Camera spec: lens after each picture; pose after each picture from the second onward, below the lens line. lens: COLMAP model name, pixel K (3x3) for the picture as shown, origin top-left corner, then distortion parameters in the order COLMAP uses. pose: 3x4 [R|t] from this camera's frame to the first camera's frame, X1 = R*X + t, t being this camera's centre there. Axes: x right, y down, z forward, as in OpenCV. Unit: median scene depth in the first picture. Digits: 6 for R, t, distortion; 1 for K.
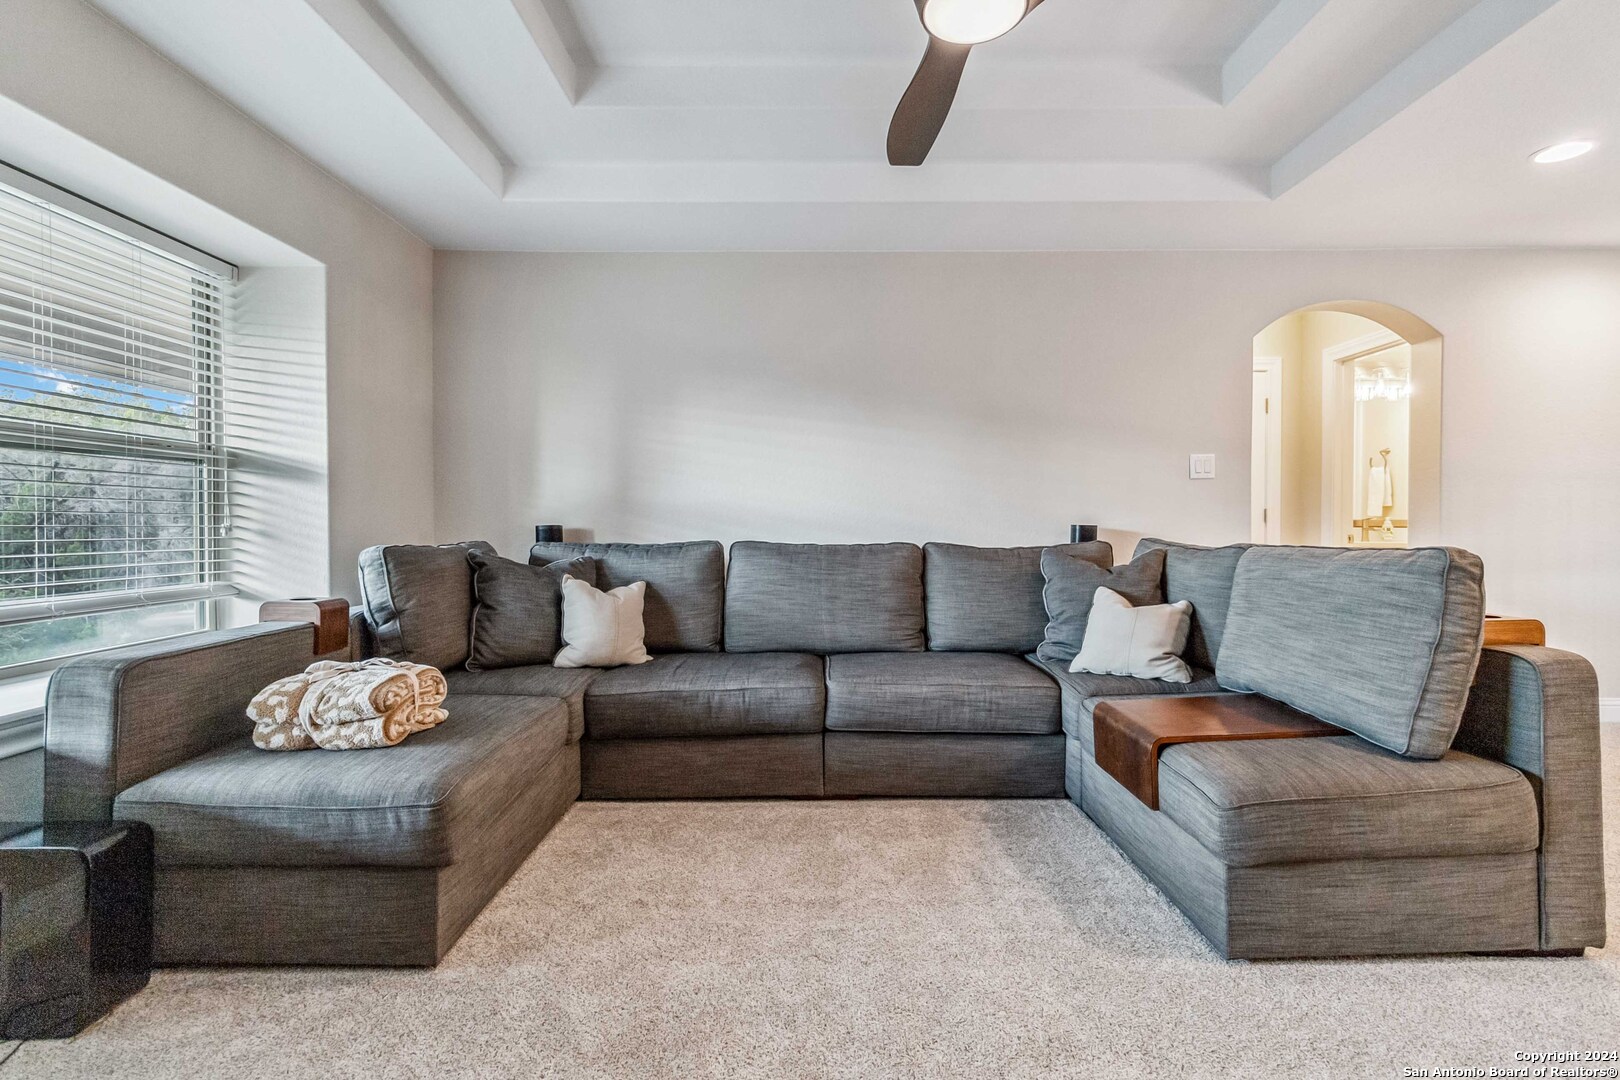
lens RADIAL K [[773.1, 0, 810.0], [0, 773.1, 540.0], [0, 0, 1]] dist [0.000397, 0.000121]
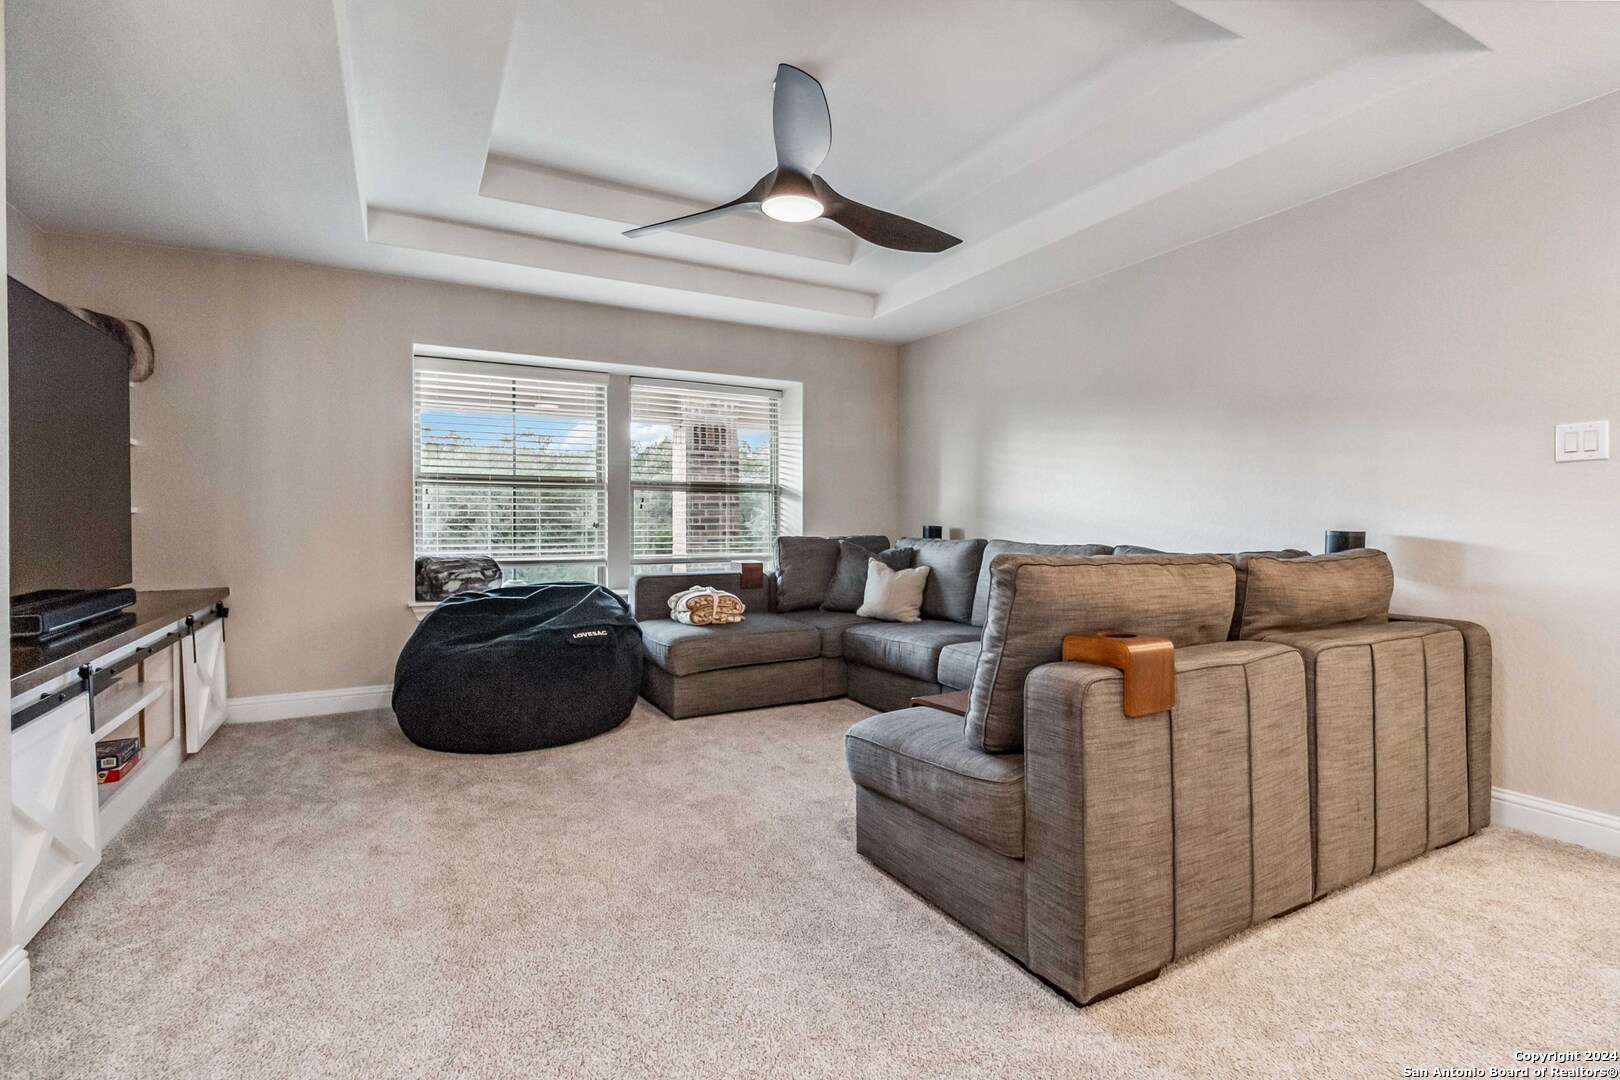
lens RADIAL K [[764.9, 0, 804.9], [0, 764.9, 520.4], [0, 0, 1]] dist [0.012538, 0.000287]
pose [[0.474910, -0.000805, -0.880034, 0.962366], [-0.026121, 0.999546, -0.015011, -0.003458], [0.879647, 0.030116, 0.474673, 0.157135]]
